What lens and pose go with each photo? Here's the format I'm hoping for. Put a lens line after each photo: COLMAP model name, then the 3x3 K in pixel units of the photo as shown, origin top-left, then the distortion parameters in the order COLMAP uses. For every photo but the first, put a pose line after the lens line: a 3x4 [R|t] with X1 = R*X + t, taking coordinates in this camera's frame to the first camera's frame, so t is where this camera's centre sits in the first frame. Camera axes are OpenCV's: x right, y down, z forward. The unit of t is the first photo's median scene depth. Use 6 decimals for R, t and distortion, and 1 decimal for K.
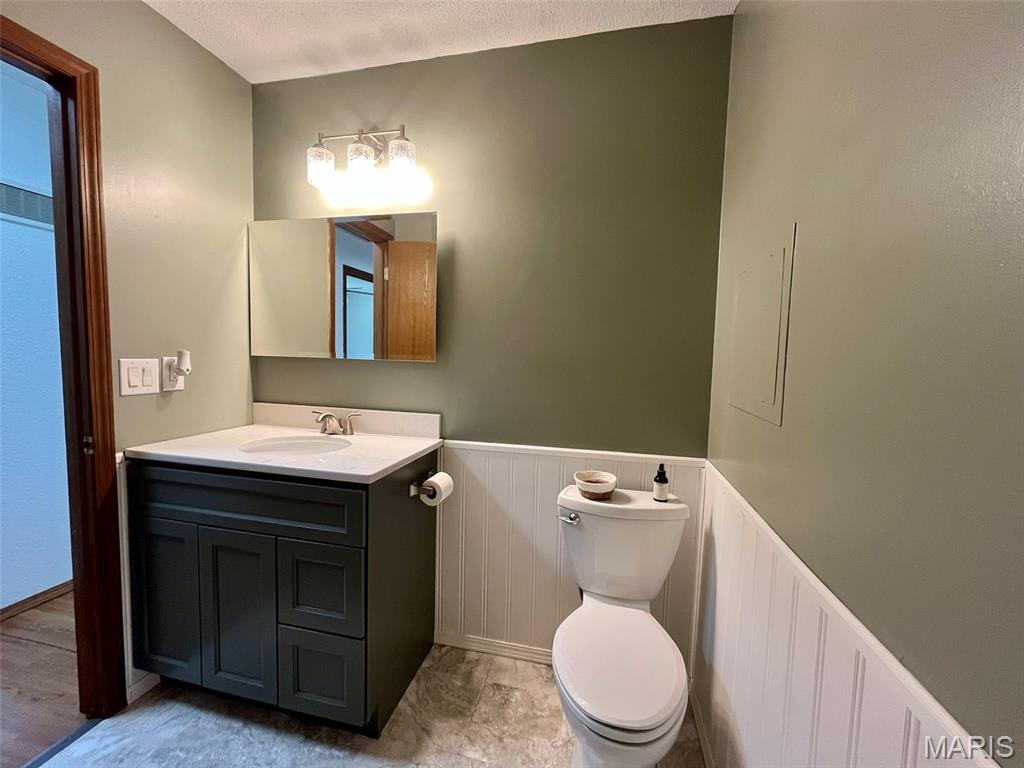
lens RADIAL K [[416.4, 0, 510.3], [0, 416.4, 385.0], [0, 0, 1]] dist [-0.003110, 0.000719]
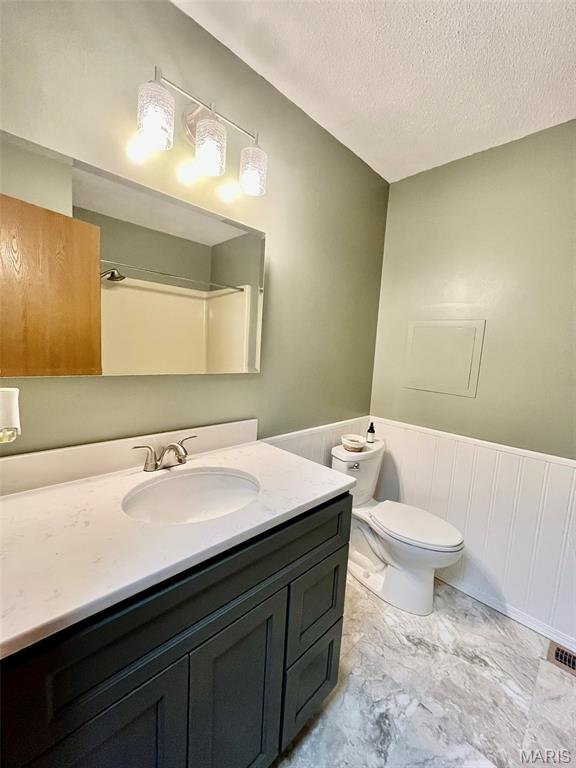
lens RADIAL K [[315.3, 0, 287.4], [0, 315.3, 383.2], [0, 0, 1]] dist [0.002482, 0.000588]
pose [[0.528536, -0.091828, 0.843930, -0.925072], [0.016165, 0.995041, 0.098146, -0.118161], [-0.848757, -0.038232, 0.527399, 0.545403]]
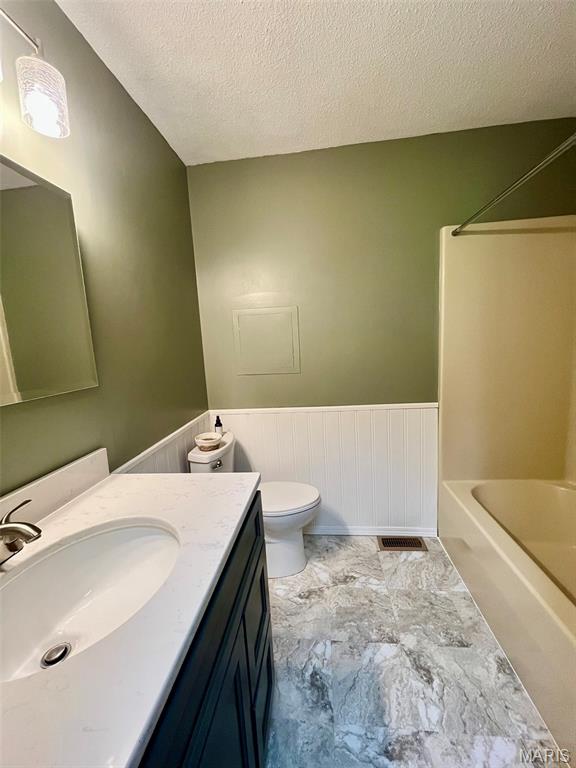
lens RADIAL K [[312.3, 0, 286.2], [0, 312.3, 383.0], [0, 0, 1]] dist [-0.003110, 0.000719]
pose [[-0.122459, -0.150411, 0.981010, -0.904421], [0.124692, 0.978285, 0.165559, -0.127066], [-0.984609, 0.142599, -0.101044, 0.764355]]
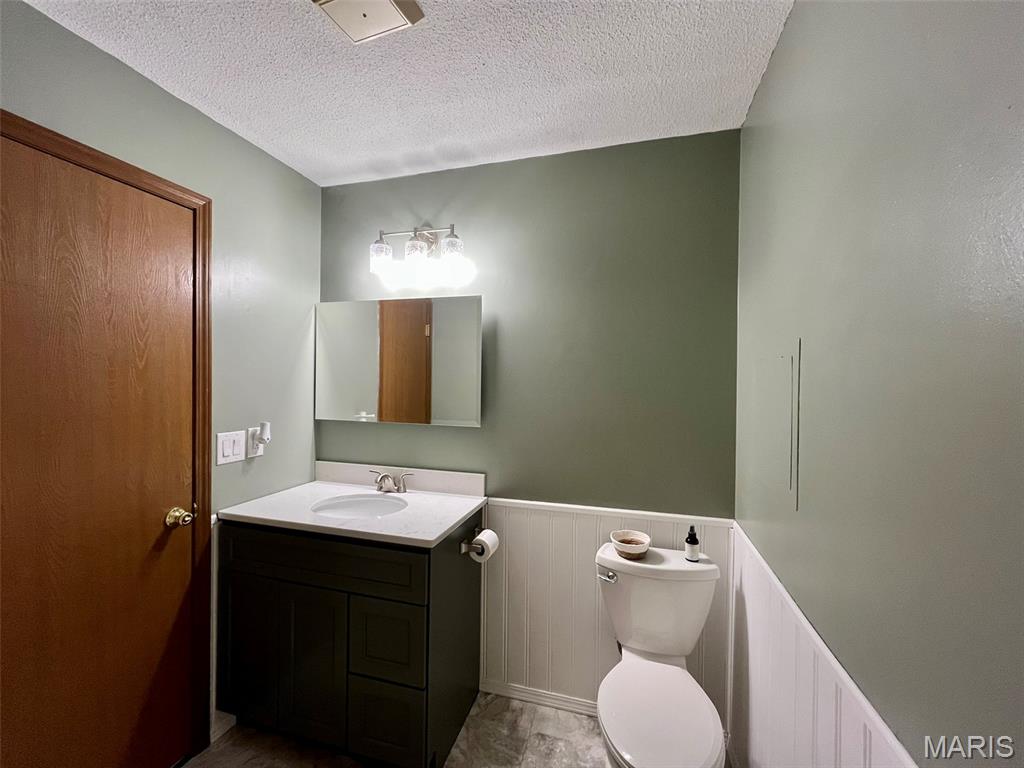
lens RADIAL K [[416.4, 0, 510.3], [0, 416.4, 385.0], [0, 0, 1]] dist [-0.003110, 0.000719]
pose [[0.998510, -0.013677, -0.052829, -0.044148], [0.010248, 0.997856, -0.064641, -0.104406], [0.053600, 0.064003, 0.996509, -0.121922]]
